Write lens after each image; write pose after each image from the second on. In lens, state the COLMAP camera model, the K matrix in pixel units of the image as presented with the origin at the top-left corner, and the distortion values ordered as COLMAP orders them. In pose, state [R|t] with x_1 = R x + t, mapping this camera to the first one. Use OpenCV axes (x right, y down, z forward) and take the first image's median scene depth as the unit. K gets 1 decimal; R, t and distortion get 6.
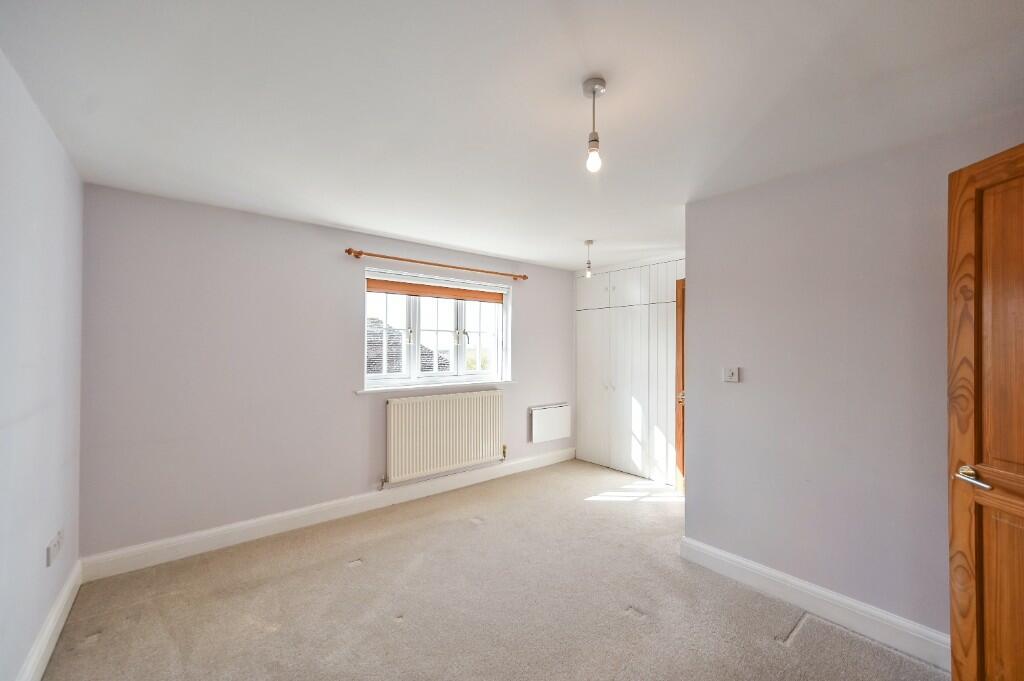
lens RADIAL K [[407.1, 0, 513.0], [0, 407.1, 349.3], [0, 0, 1]] dist [0.001758, -0.001333]
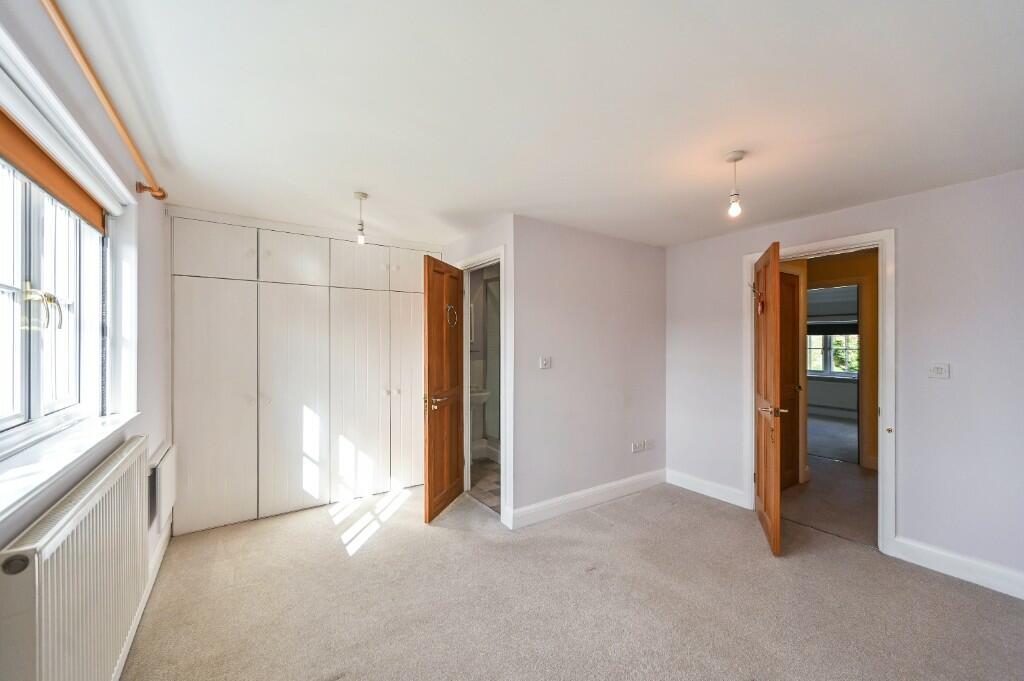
lens RADIAL K [[407.1, 0, 513.5], [0, 407.1, 341.7], [0, 0, 1]] dist [0.001758, -0.001333]
pose [[0.074051, -0.000555, 0.997254, -0.449847], [-0.003971, 0.999992, 0.000851, -0.004008], [-0.997247, -0.004023, 0.074048, 0.590474]]
